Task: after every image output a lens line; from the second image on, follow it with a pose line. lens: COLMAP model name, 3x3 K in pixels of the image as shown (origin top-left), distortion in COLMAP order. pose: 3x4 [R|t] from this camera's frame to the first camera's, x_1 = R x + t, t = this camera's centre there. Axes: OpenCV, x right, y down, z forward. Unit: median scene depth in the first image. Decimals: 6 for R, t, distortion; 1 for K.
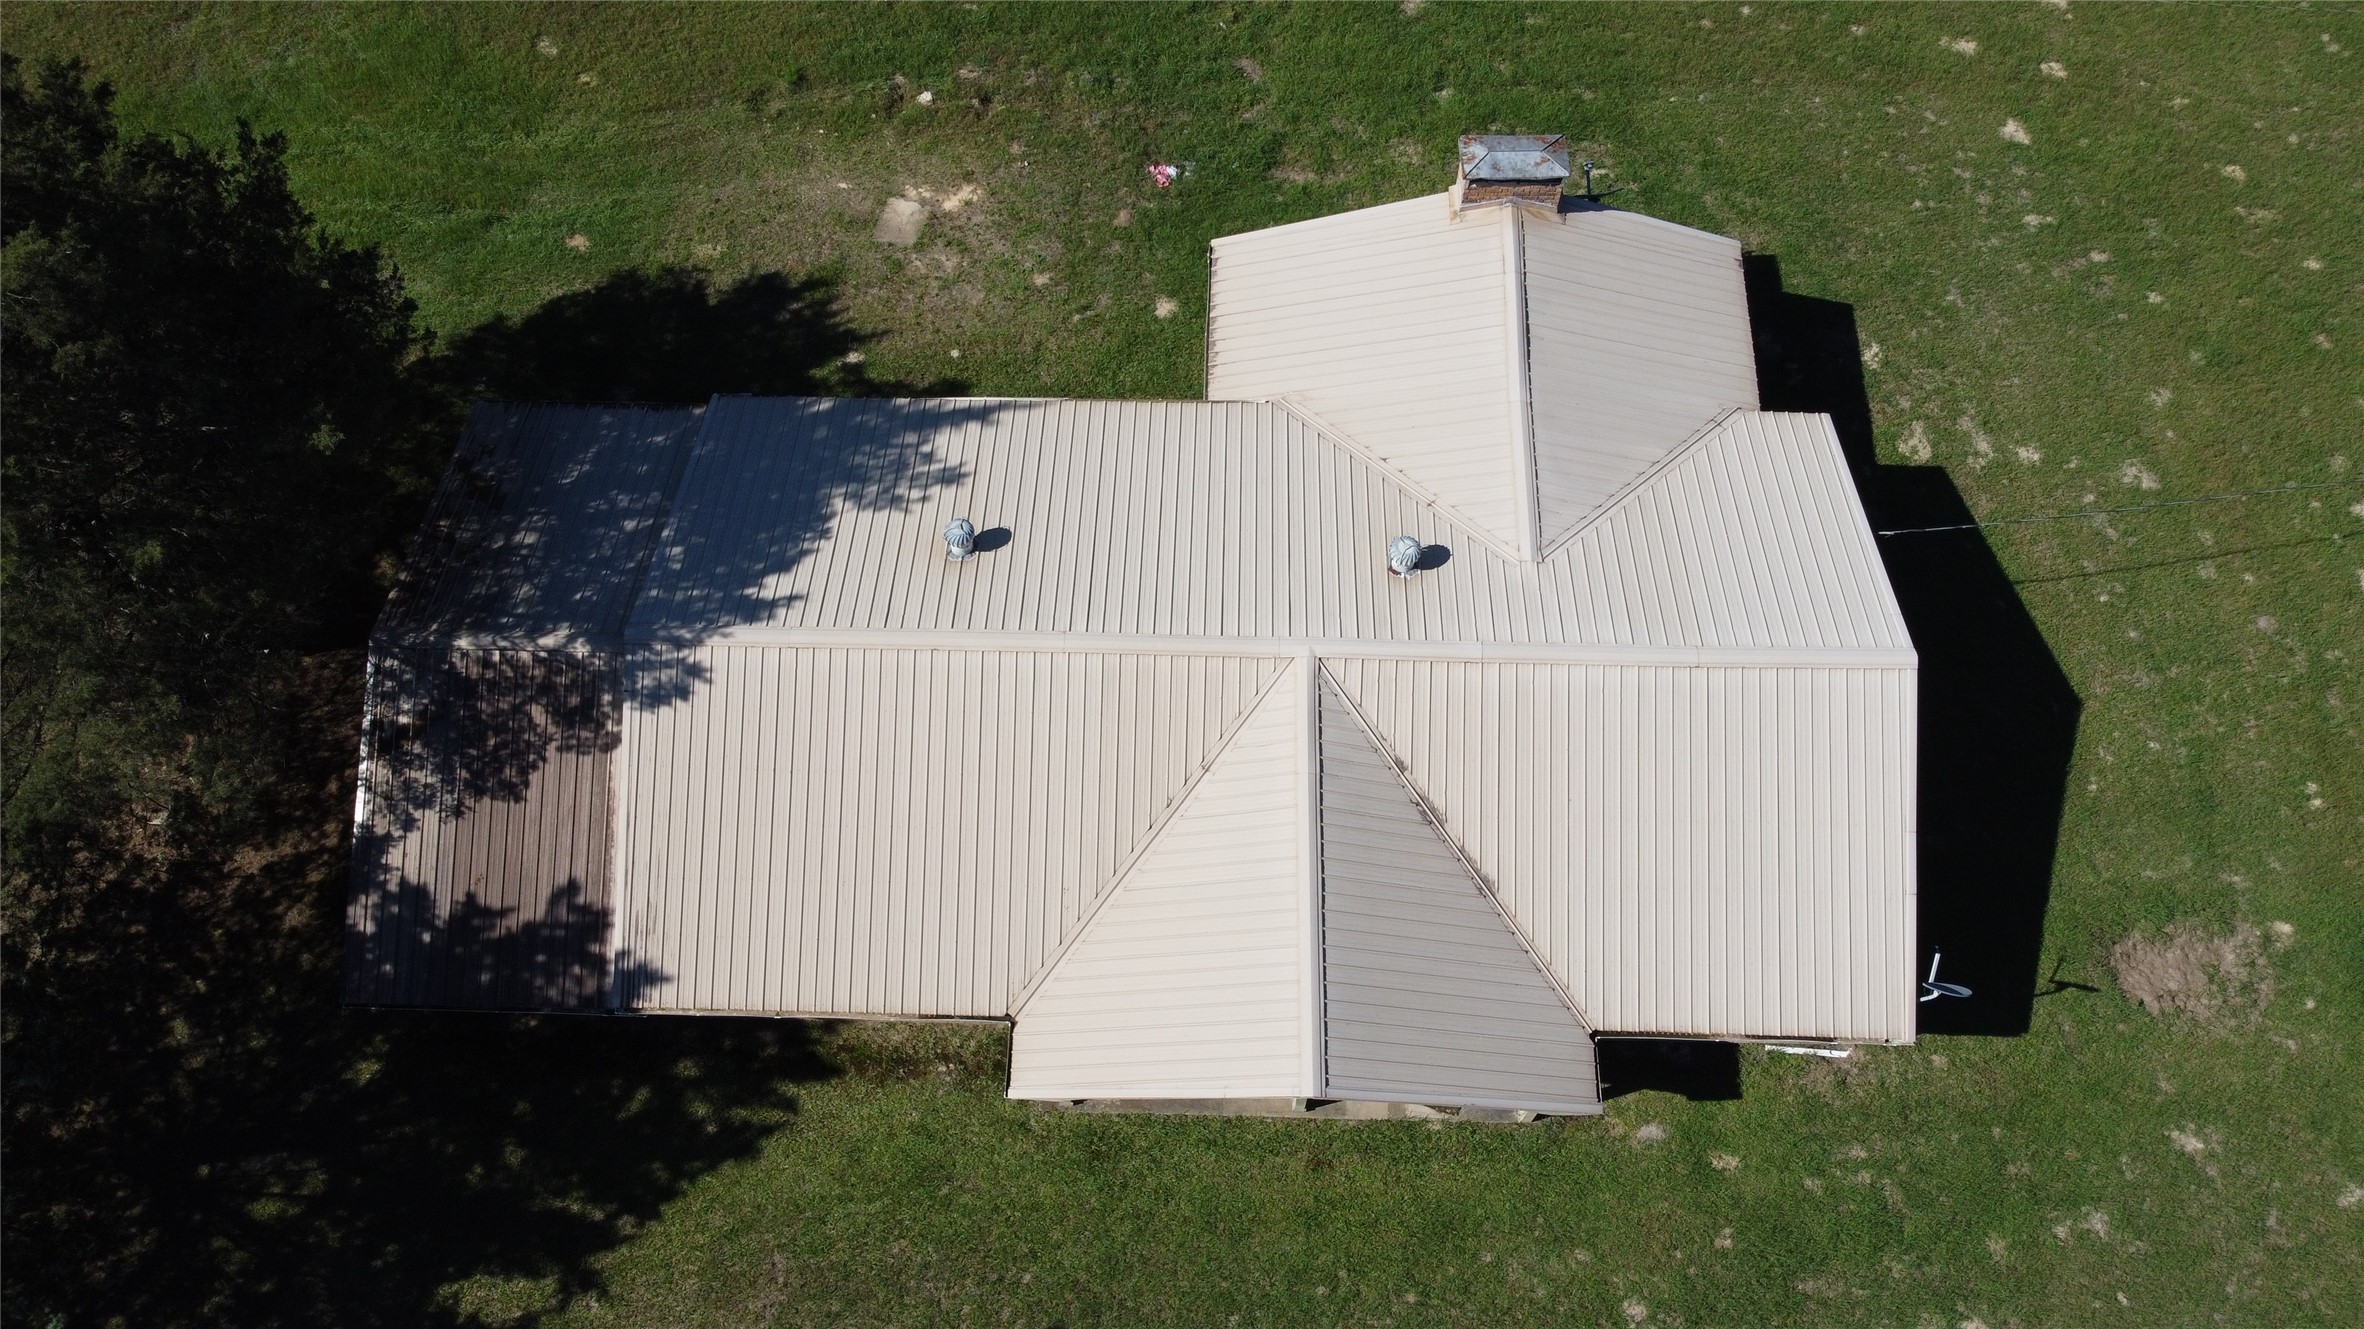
lens RADIAL K [[1793.5, 0, 1182.3], [0, 1793.5, 668.9], [0, 0, 1]] dist [0.007655, -0.018853]
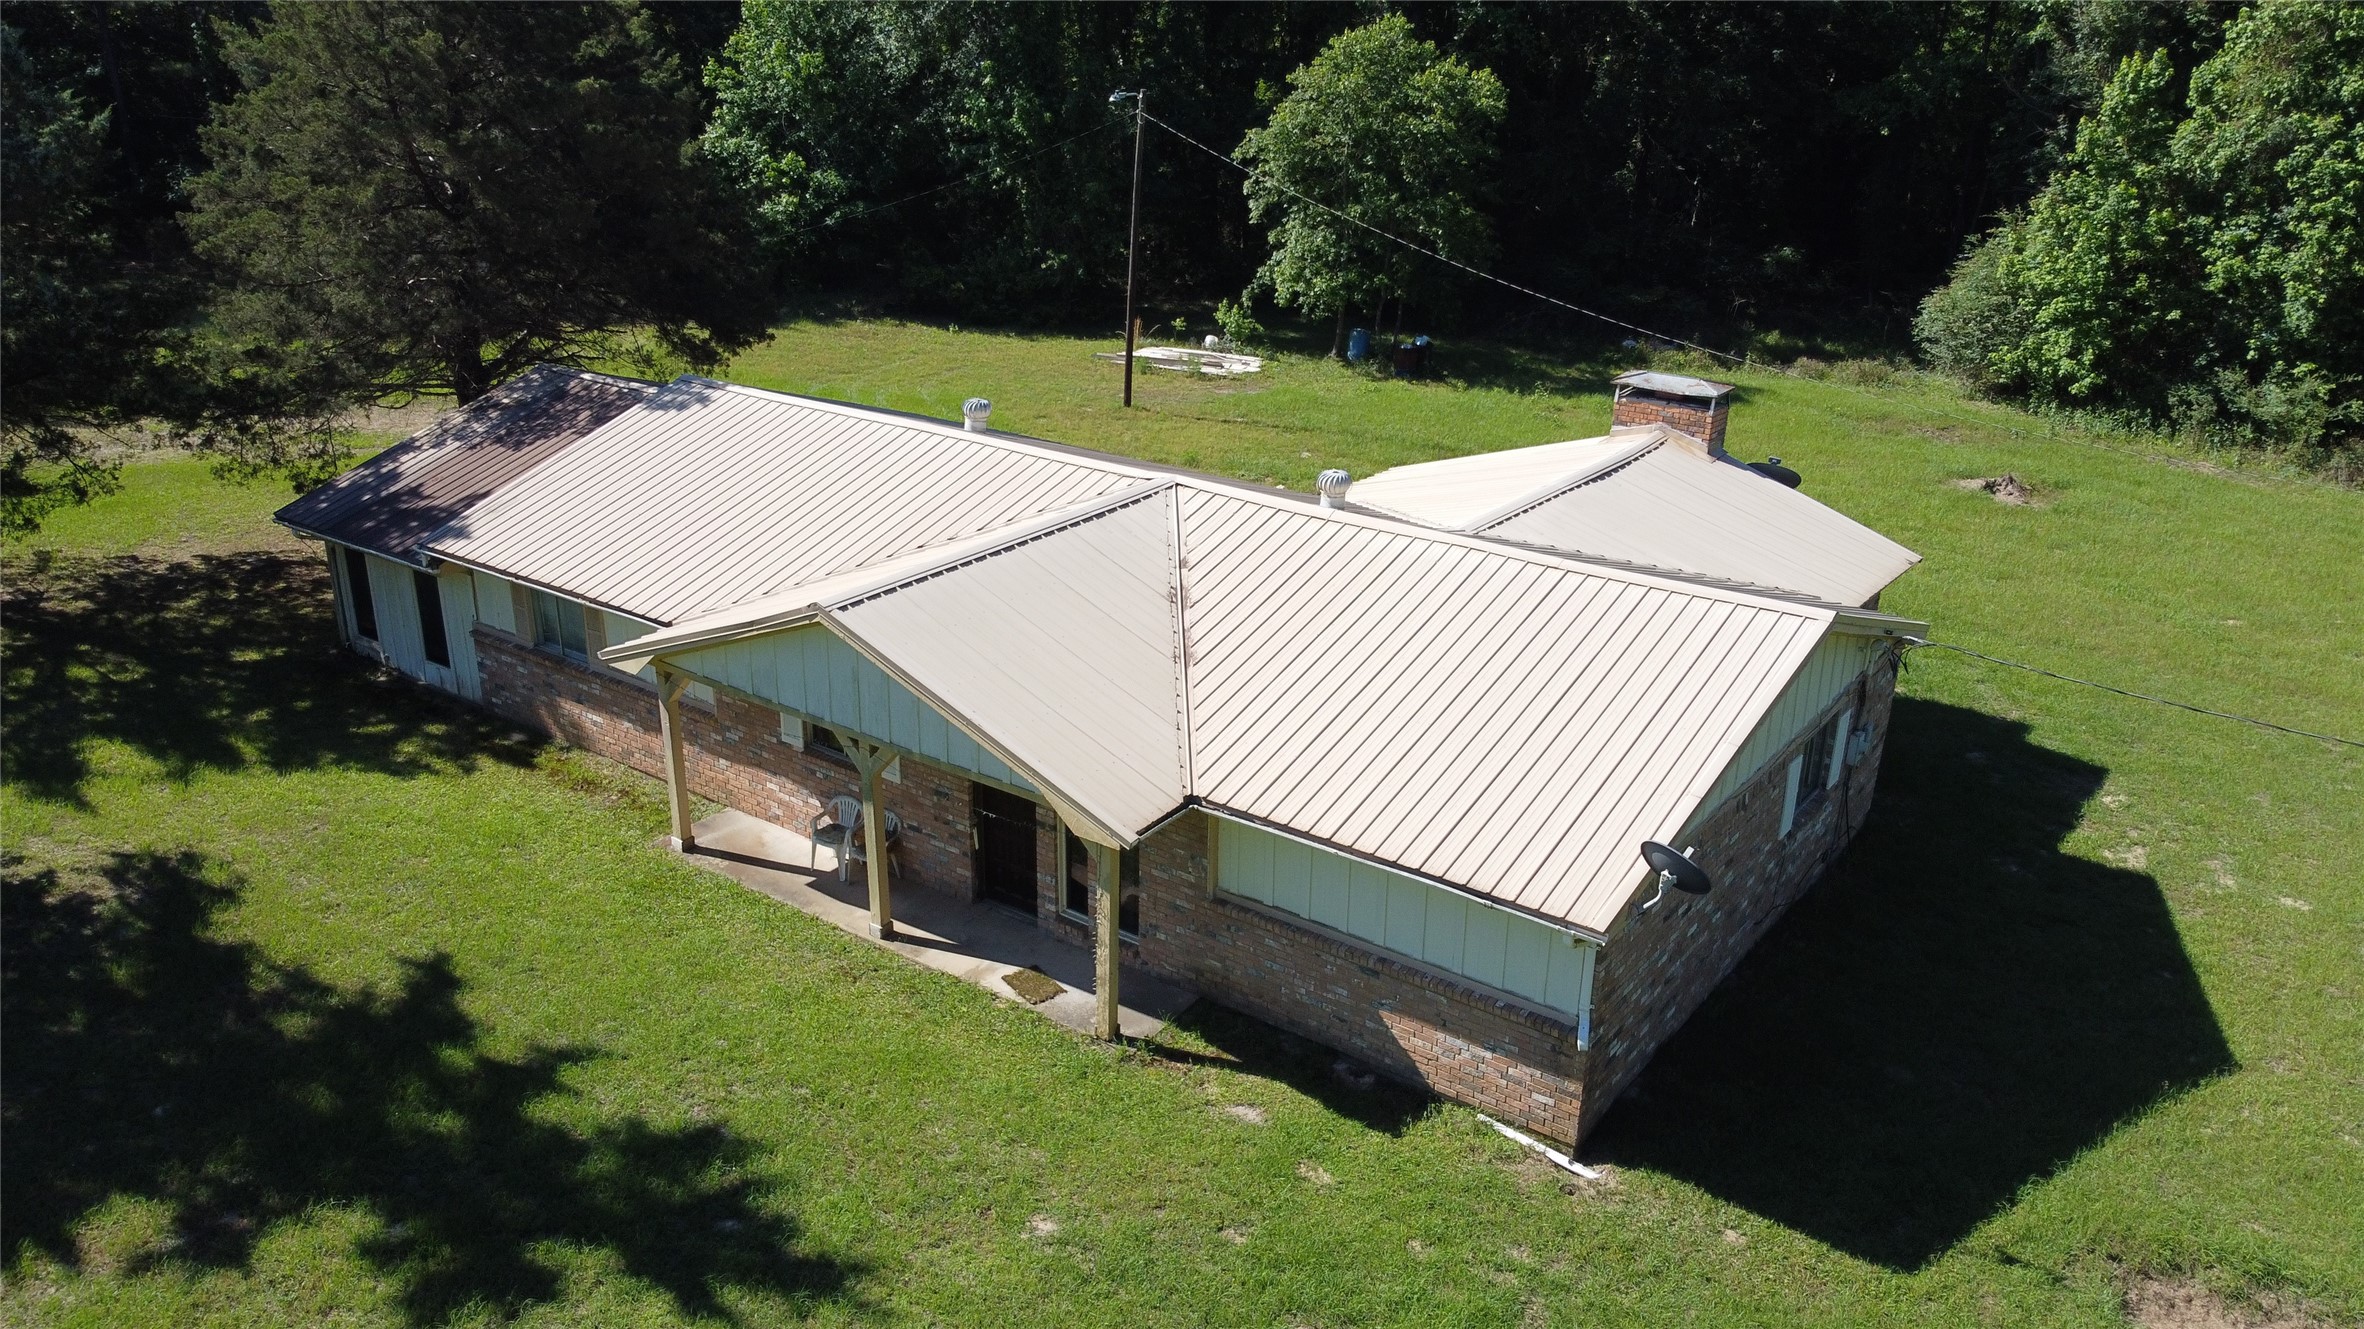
lens RADIAL K [[1793.5, 0, 1183.4], [0, 1793.5, 651.7], [0, 0, 1]] dist [0.007655, -0.018853]
pose [[0.822544, 0.224498, -0.522515, 0.538410], [-0.528488, 0.641100, -0.556500, 0.519157], [0.210051, 0.733888, 0.645977, 0.443145]]
